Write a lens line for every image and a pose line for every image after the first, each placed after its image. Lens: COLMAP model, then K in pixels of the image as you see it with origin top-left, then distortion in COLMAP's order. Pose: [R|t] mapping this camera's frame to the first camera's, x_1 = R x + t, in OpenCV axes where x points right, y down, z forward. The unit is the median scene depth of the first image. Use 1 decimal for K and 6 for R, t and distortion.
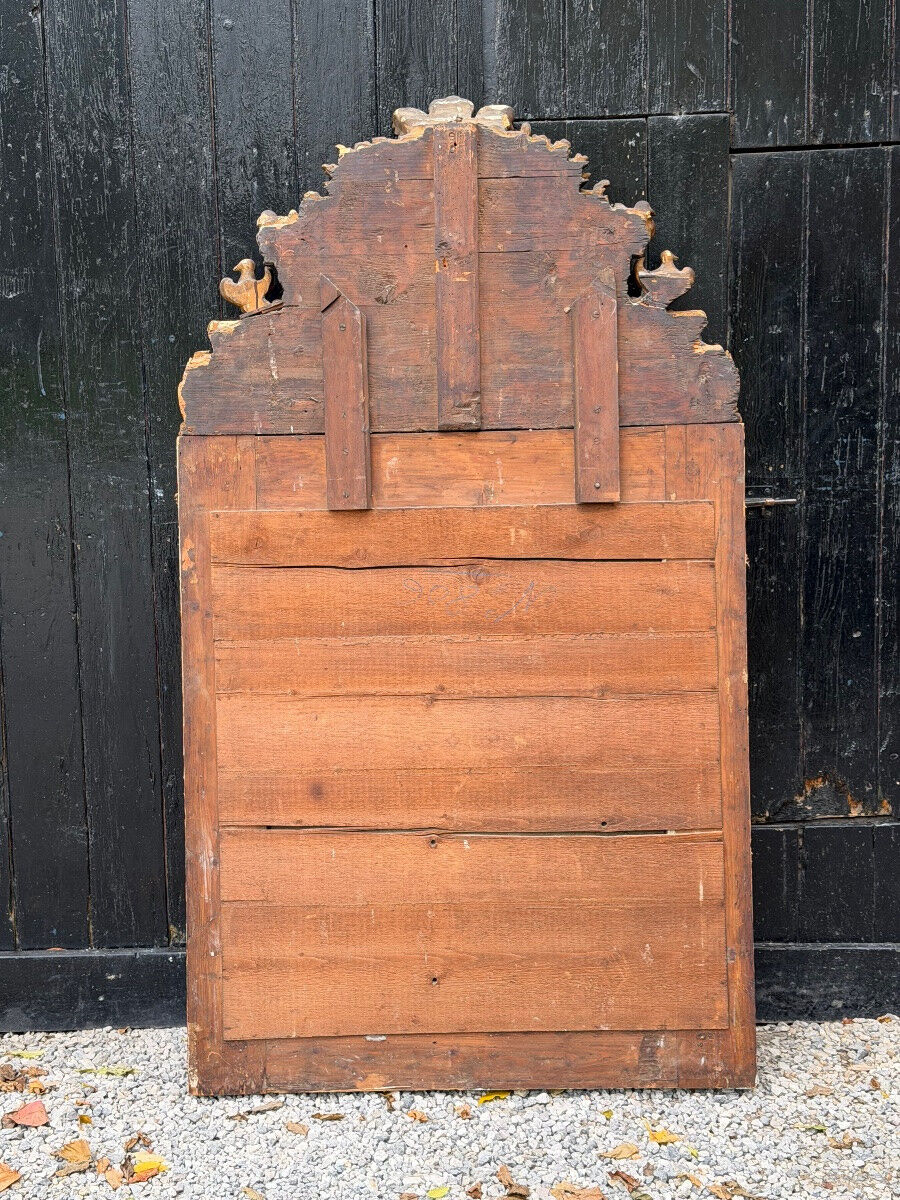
lens RADIAL K [[1675.7, 0, 450.8], [0, 1675.7, 594.9], [0, 0, 1]] dist [0.127132, 0.000000]
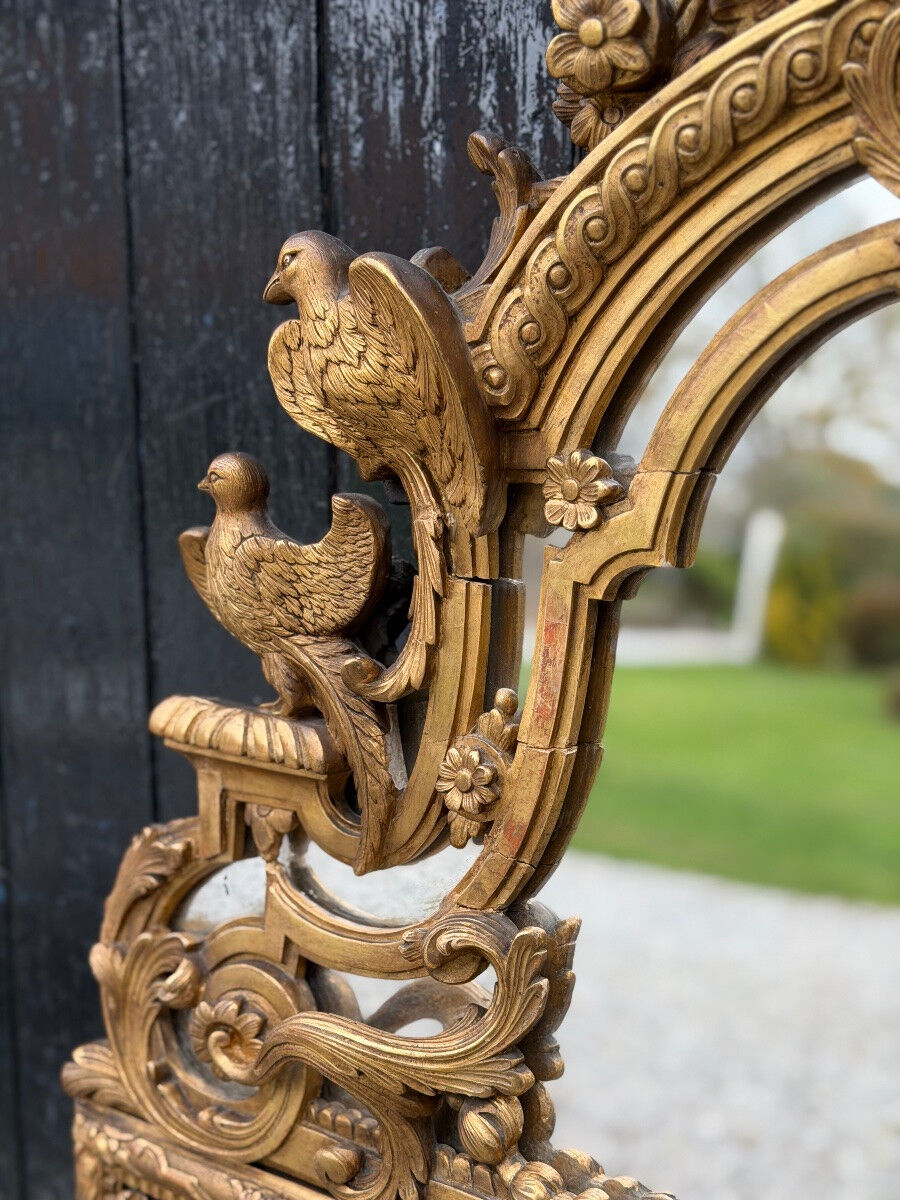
lens RADIAL K [[1675.7, 0, 447.9], [0, 1675.7, 598.5], [0, 0, 1]] dist [0.127132, 0.000000]
pose [[0.739807, 0.091420, -0.666579, 0.054397], [-0.107056, 0.994099, 0.017521, -0.178735], [0.664247, 0.058399, 0.745228, 0.805569]]
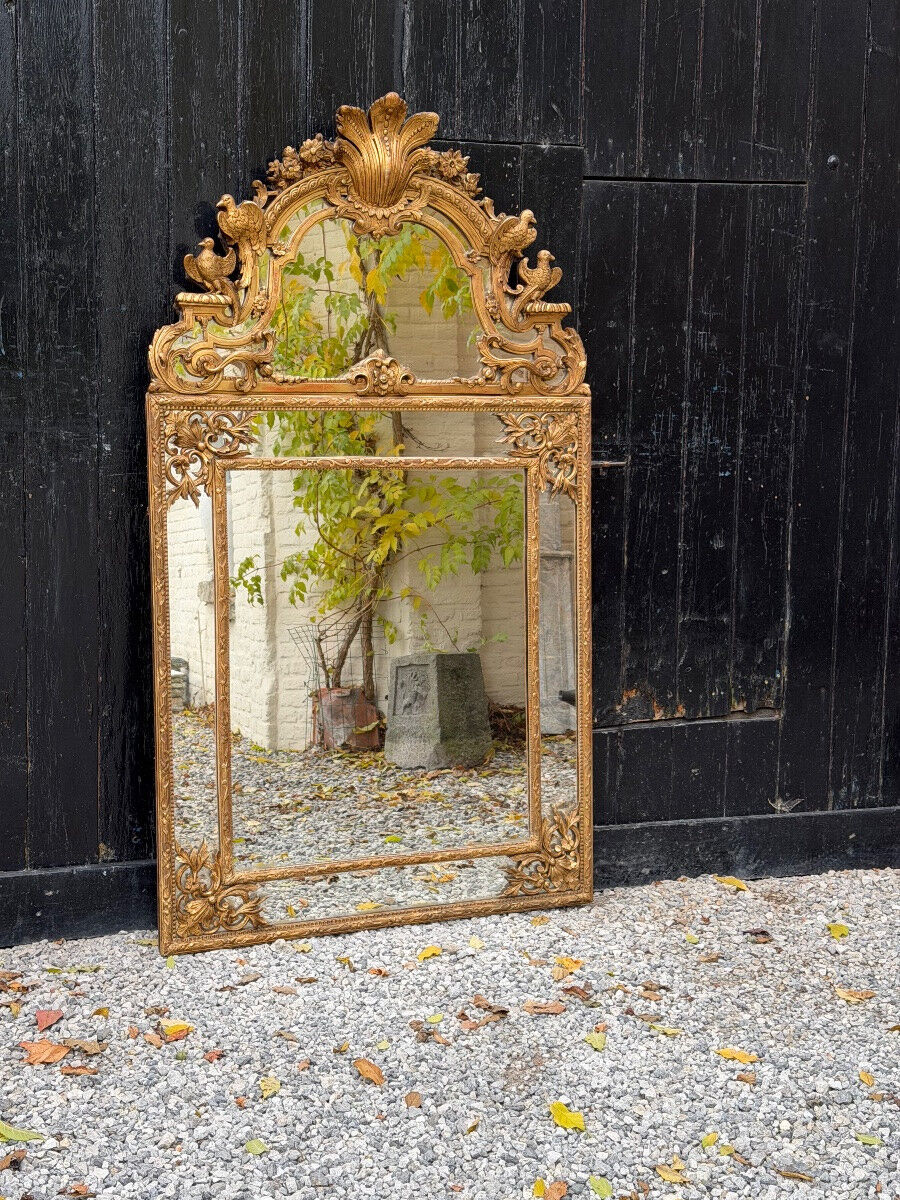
lens RADIAL K [[1675.7, 0, 460.1], [0, 1675.7, 602.2], [0, 0, 1]] dist [0.127132, 0.000000]
pose [[0.940623, -0.014786, 0.339132, -0.335764], [0.017425, 0.999837, -0.004740, 0.050885], [-0.339007, 0.010368, 0.940727, -0.121561]]
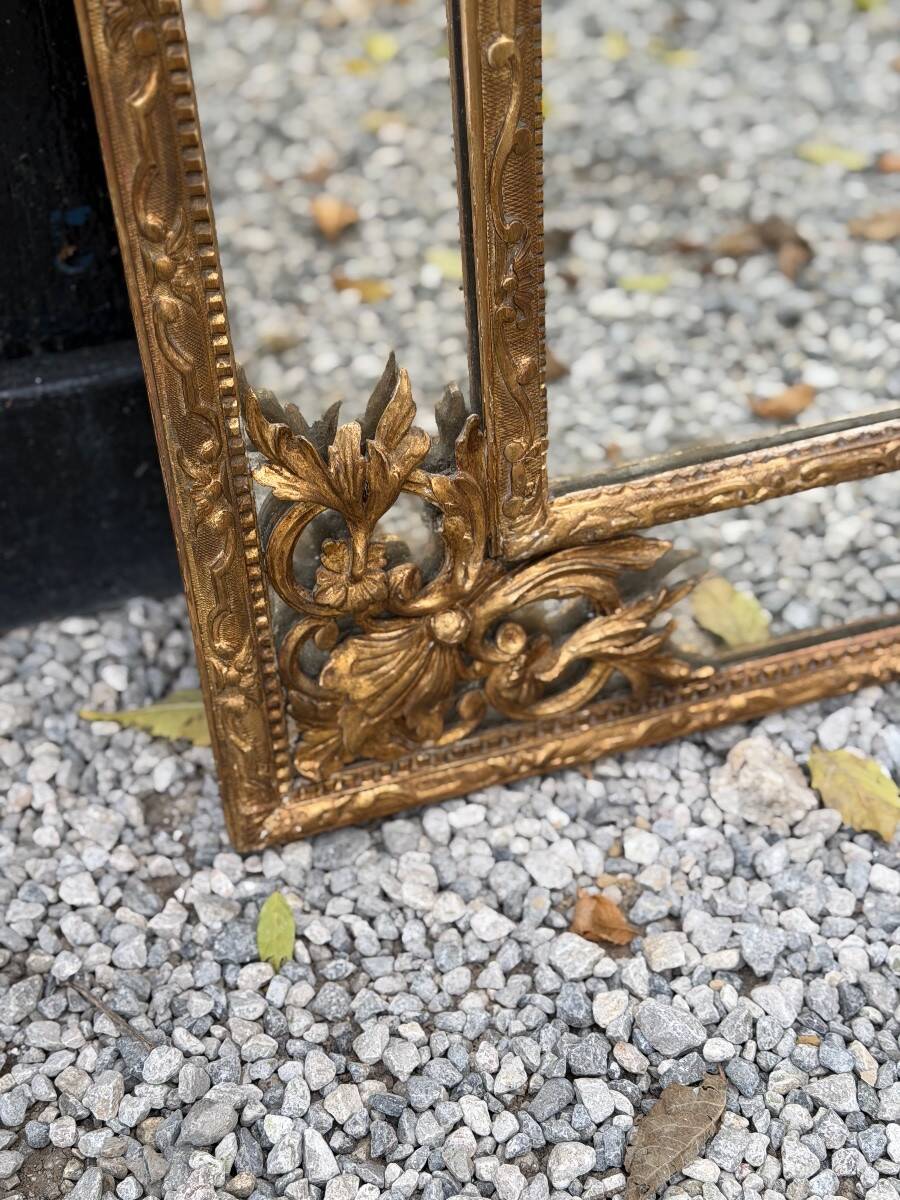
lens RADIAL K [[1675.7, 0, 452.5], [0, 1675.7, 602.9], [0, 0, 1]] dist [0.127132, 0.000000]
pose [[0.963057, -0.180049, 0.200260, -0.157510], [0.038602, 0.828252, 0.559024, 0.109445], [-0.266518, -0.530642, 0.804604, 0.812312]]
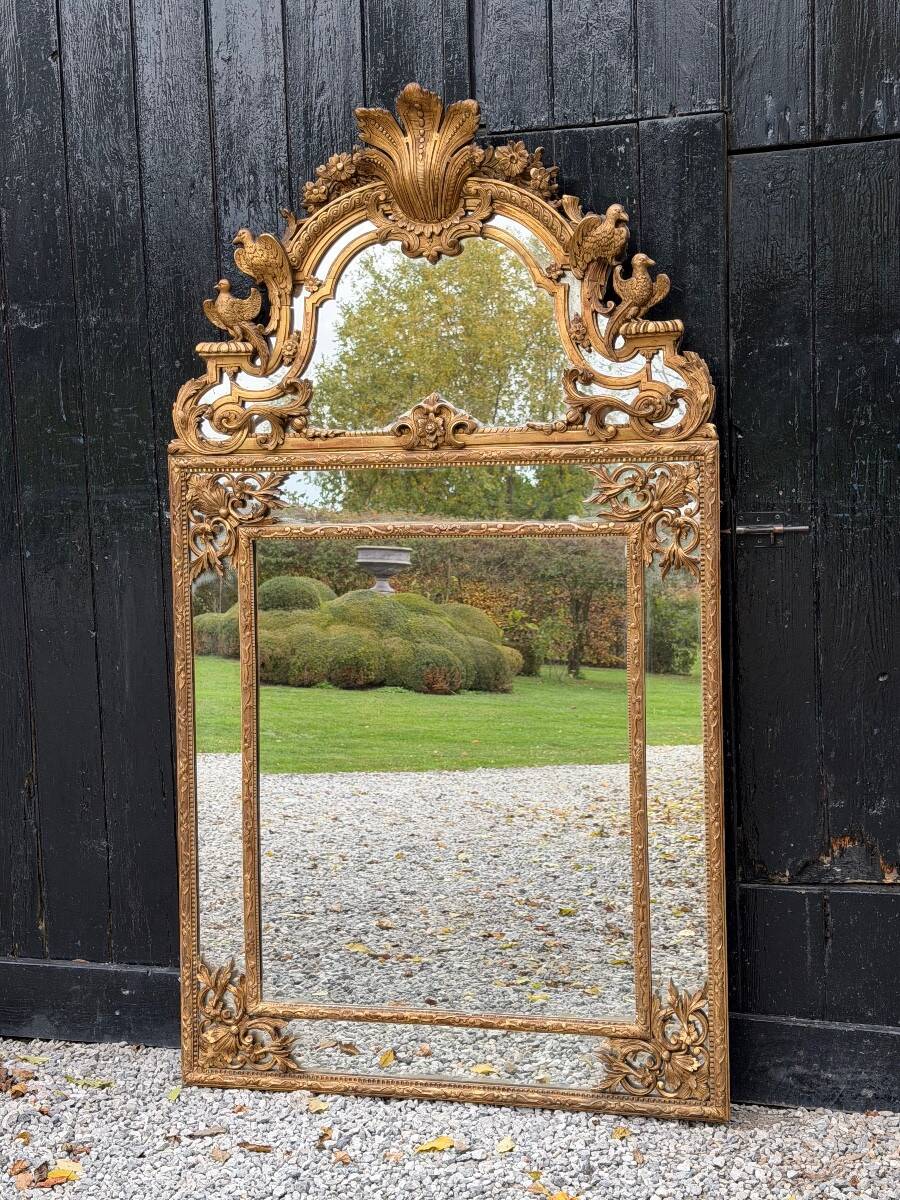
lens RADIAL K [[1675.7, 0, 448.8], [0, 1675.7, 601.2], [0, 0, 1]] dist [0.127132, 0.000000]
pose [[0.960174, 0.019680, -0.278709, 0.278548], [-0.031902, 0.998715, -0.039386, 0.026457], [0.277576, 0.046709, 0.959568, 0.071473]]
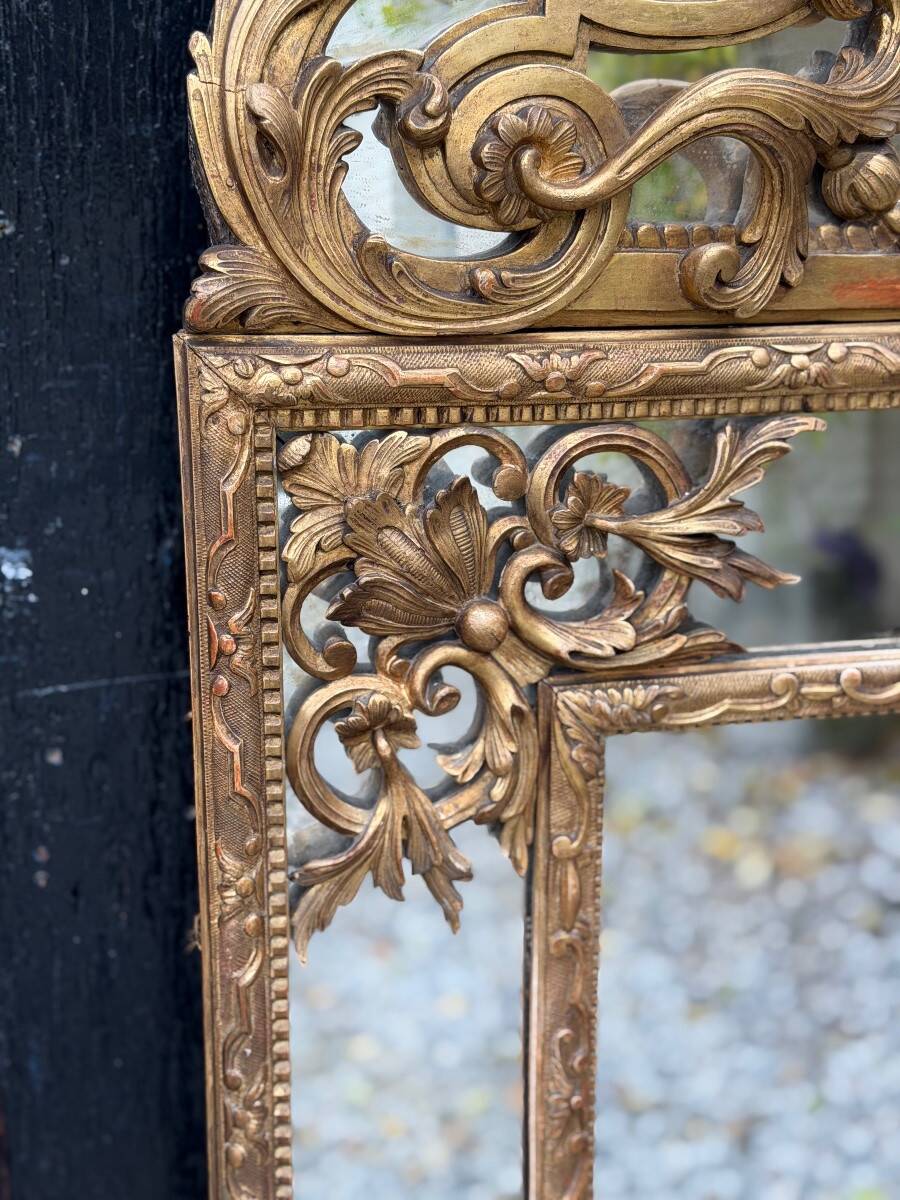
lens RADIAL K [[1675.7, 0, 459.9], [0, 1675.7, 602.7], [0, 0, 1]] dist [0.127132, 0.000000]
pose [[0.974731, -0.028397, 0.221570, -0.166656], [-0.010963, 0.984610, 0.174420, -0.096198], [-0.223113, -0.172442, 0.959419, 0.781791]]
